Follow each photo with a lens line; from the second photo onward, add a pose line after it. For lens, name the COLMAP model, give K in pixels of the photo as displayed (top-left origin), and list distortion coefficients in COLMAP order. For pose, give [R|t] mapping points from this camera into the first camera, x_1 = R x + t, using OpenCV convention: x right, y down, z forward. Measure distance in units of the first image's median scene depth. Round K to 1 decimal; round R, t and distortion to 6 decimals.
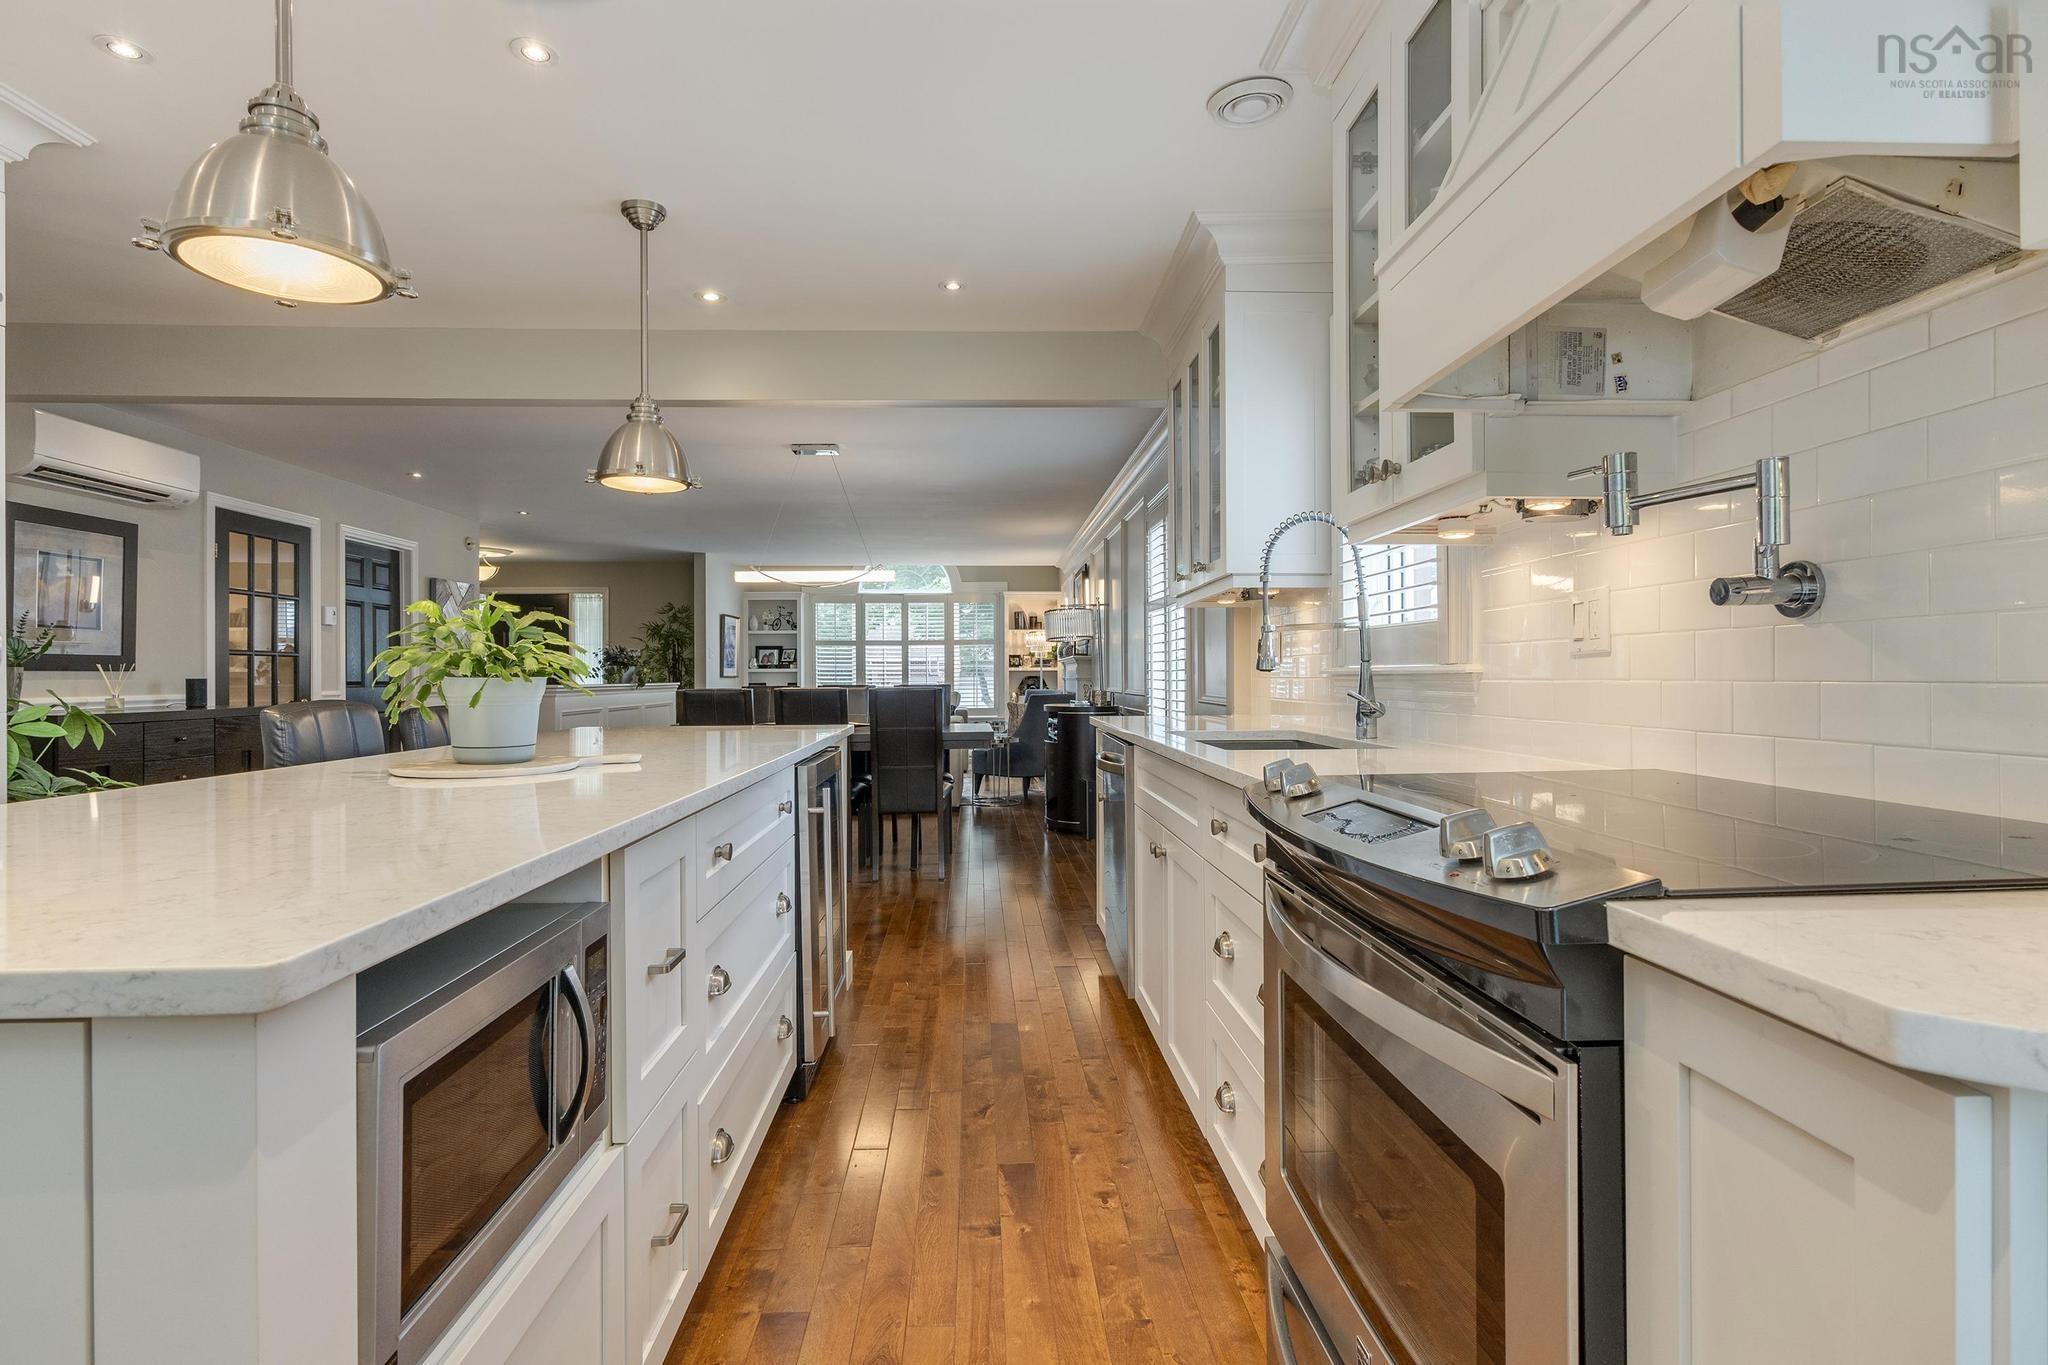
lens RADIAL K [[1018.9, 0, 1025.6], [0, 1018.9, 671.2], [0, 0, 1]] dist [-0.008221, 0.004707]
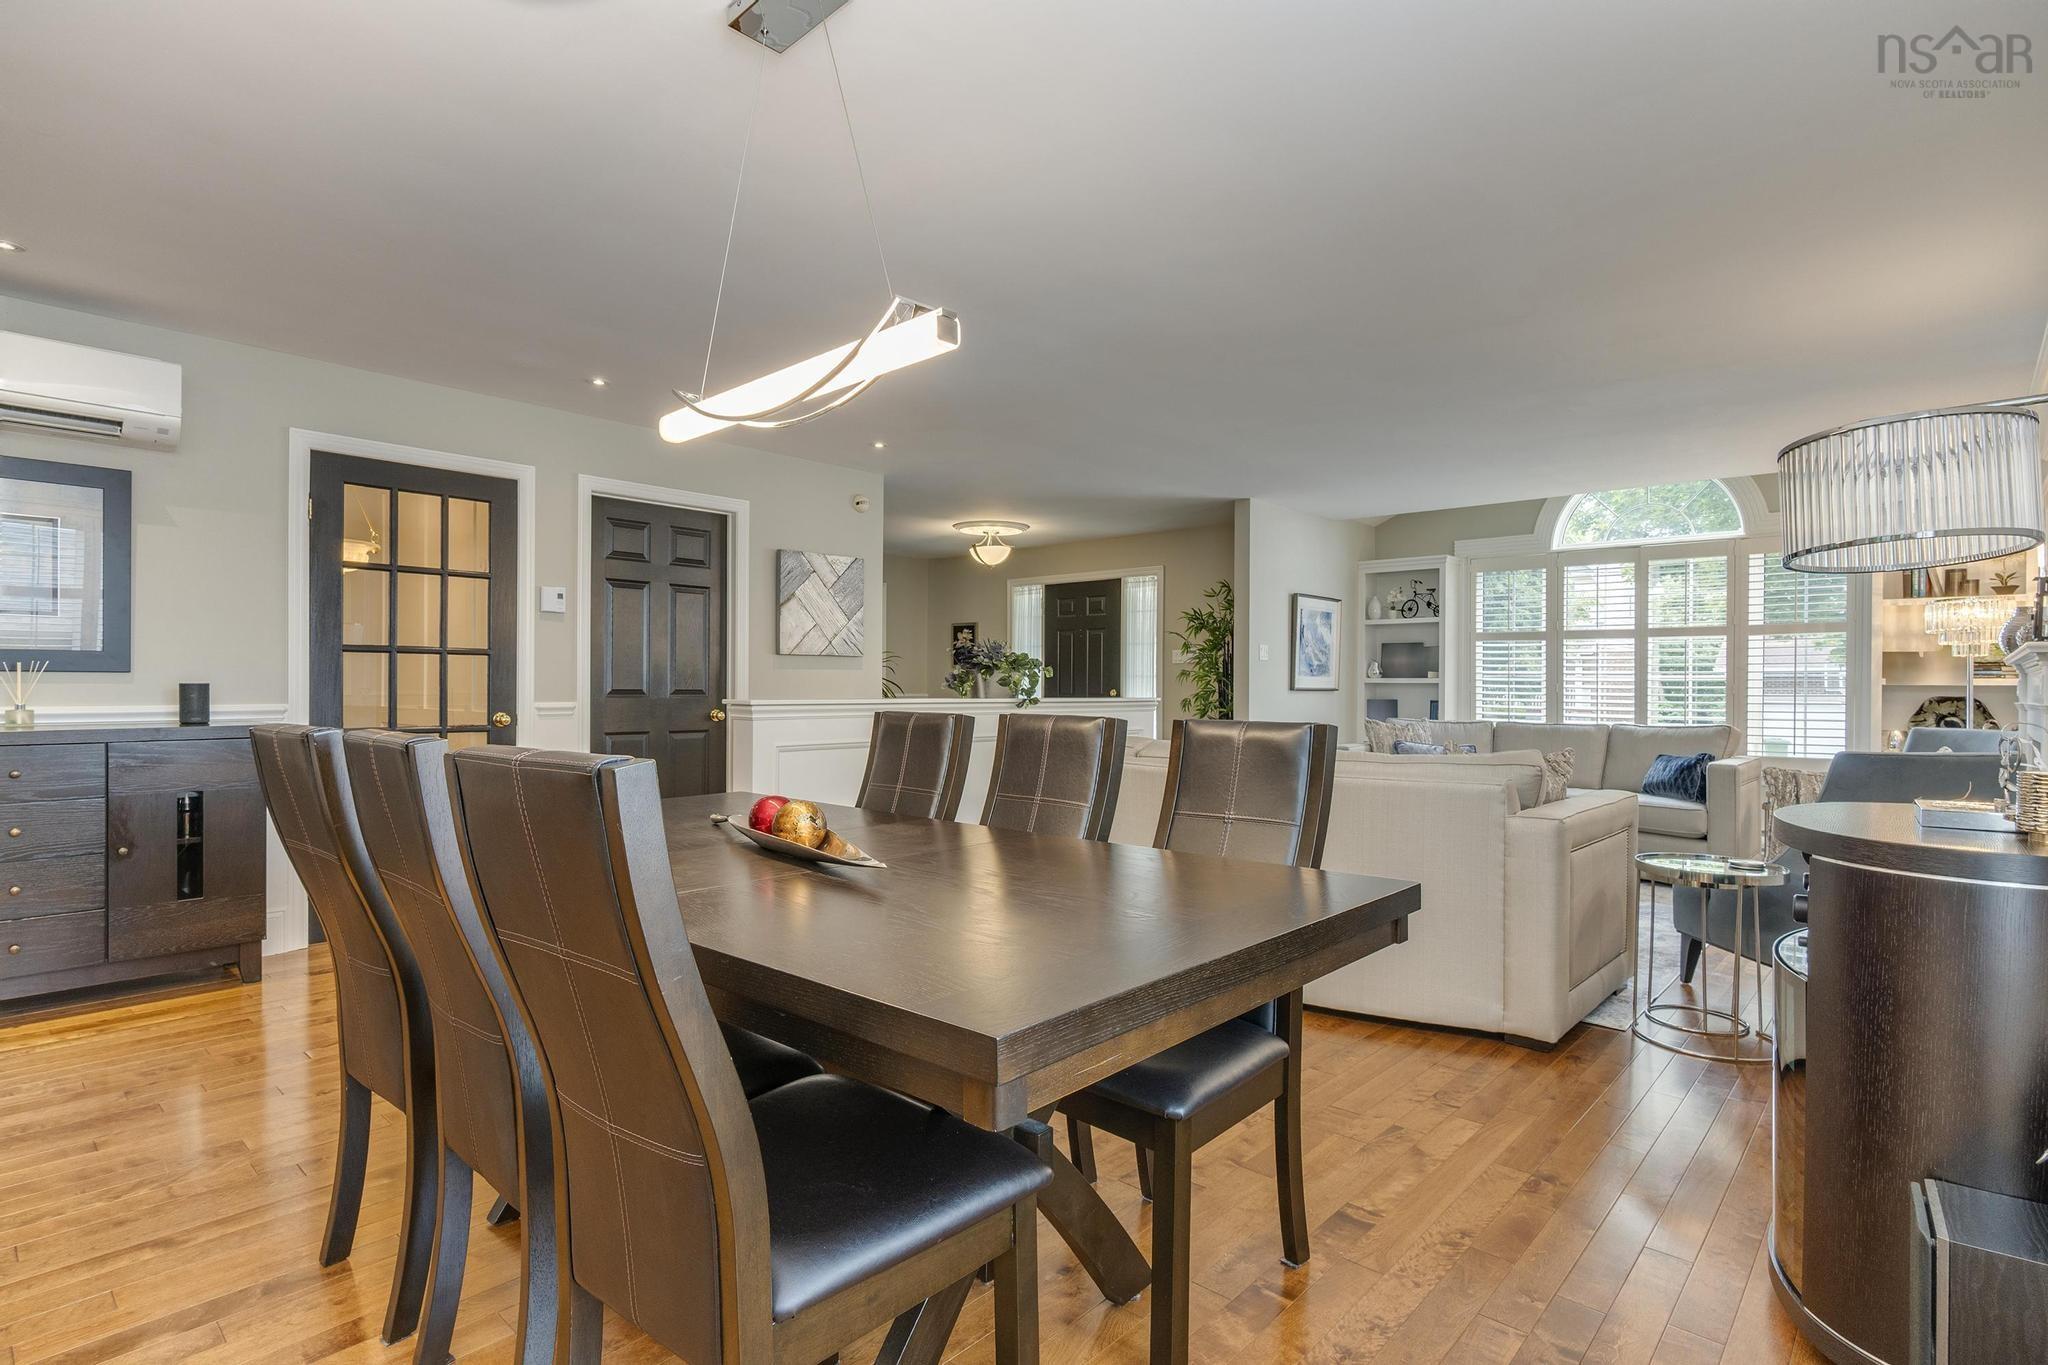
lens RADIAL K [[1018.9, 0, 1022.6], [0, 1018.9, 685.5], [0, 0, 1]] dist [-0.008221, 0.004707]
pose [[0.704140, 0.010007, -0.709991, 0.091723], [-0.007611, 0.999950, 0.006545, -0.000178], [0.710020, 0.000795, 0.704181, 0.904422]]
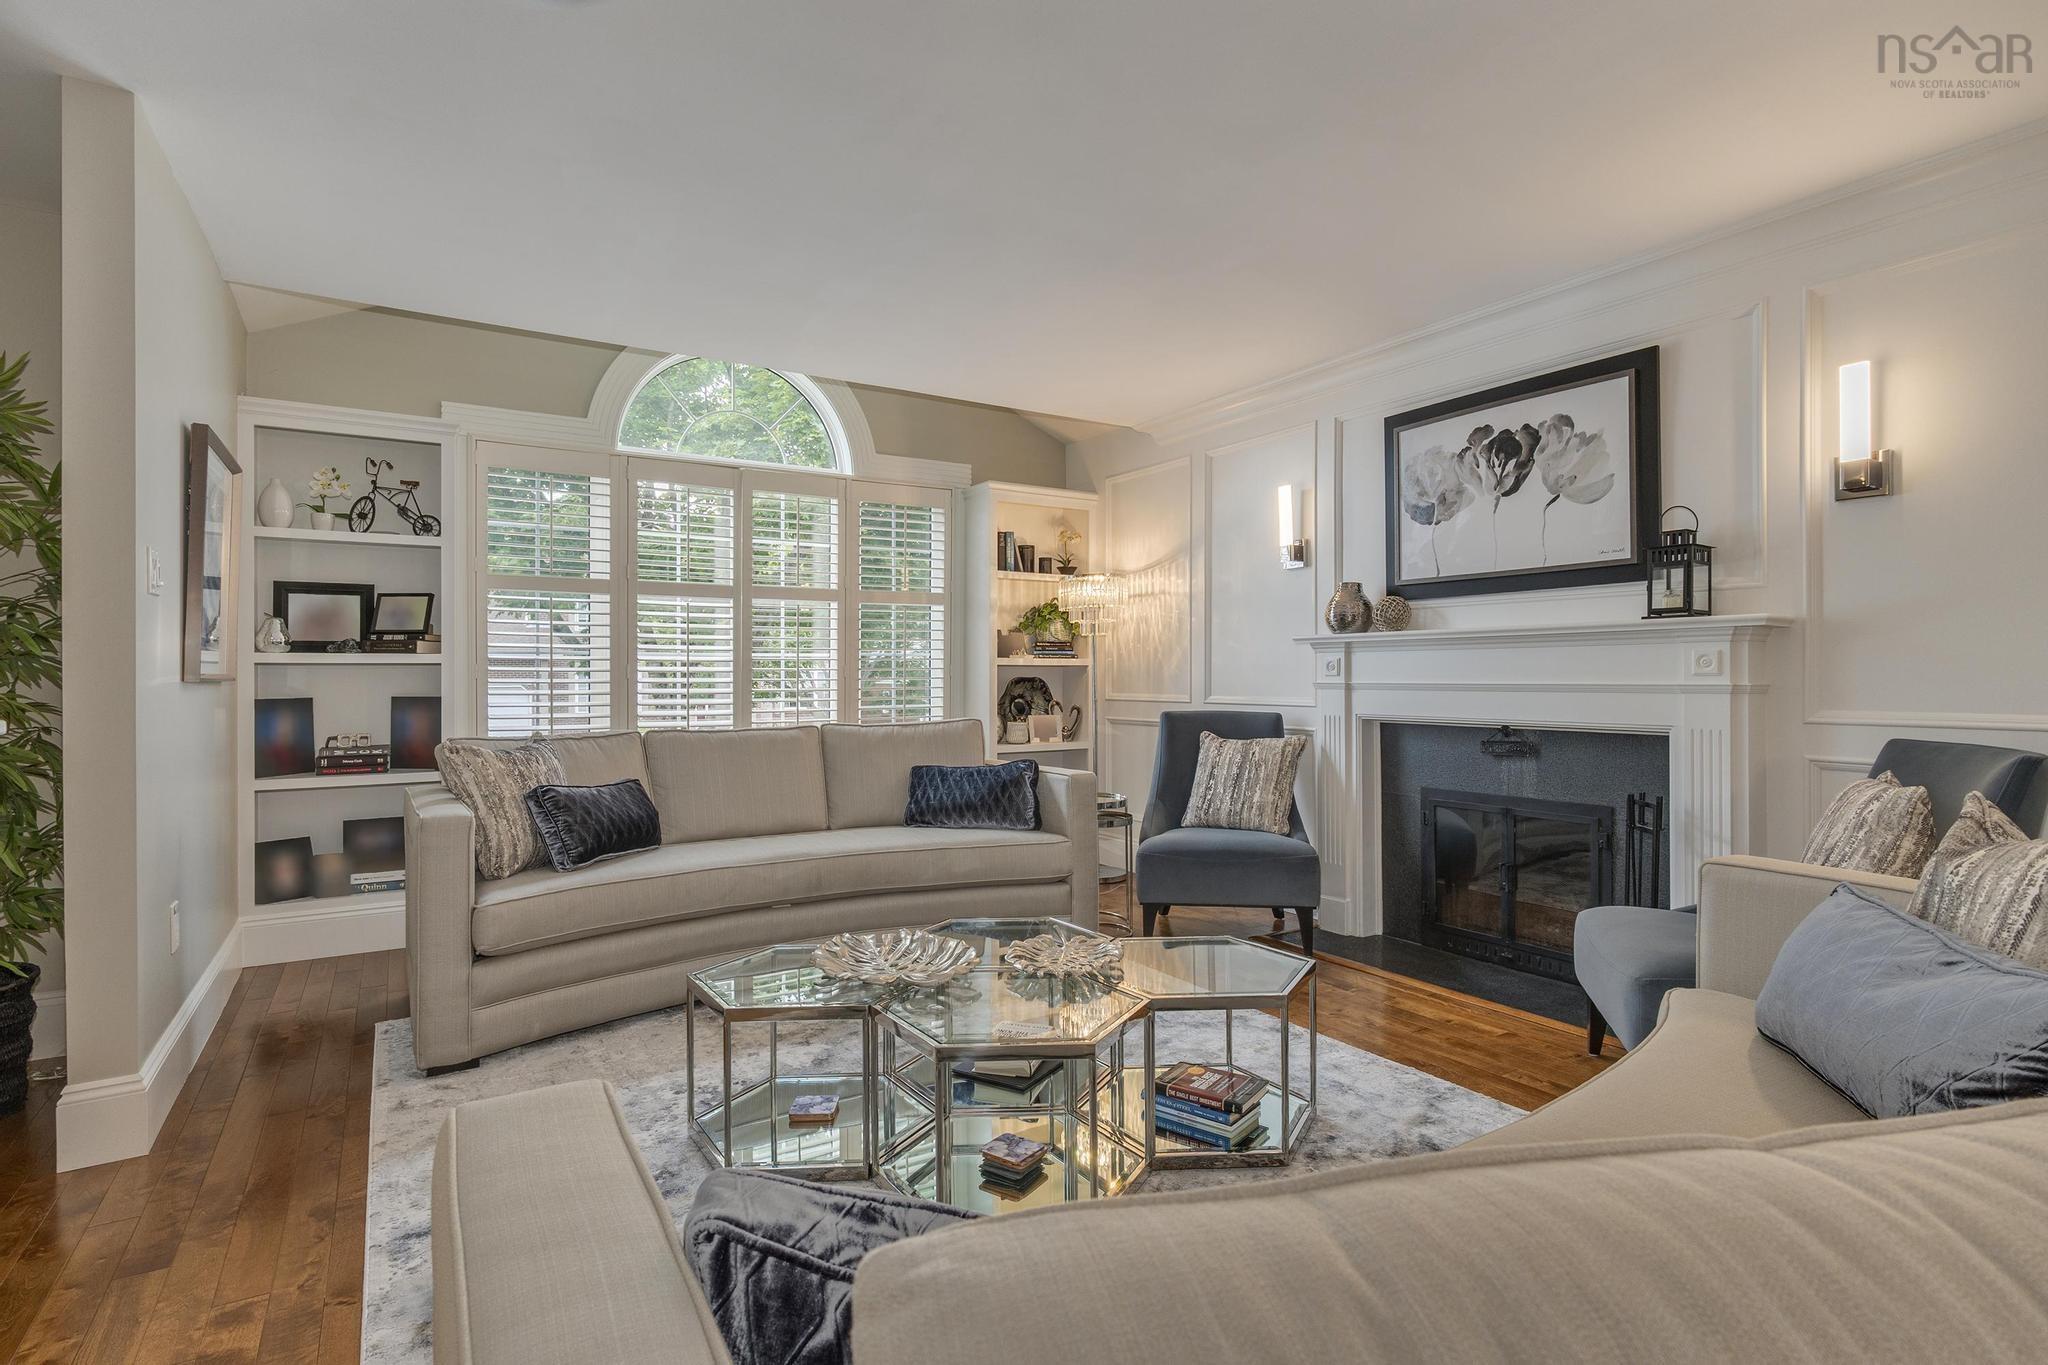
lens RADIAL K [[1018.9, 0, 1029.5], [0, 1018.9, 662.2], [0, 0, 1]] dist [-0.008221, 0.004707]
pose [[0.870175, 0.008187, 0.492675, -0.522908], [-0.004755, 0.999955, -0.008219, 0.004191], [-0.492720, 0.004809, 0.870175, 1.487345]]
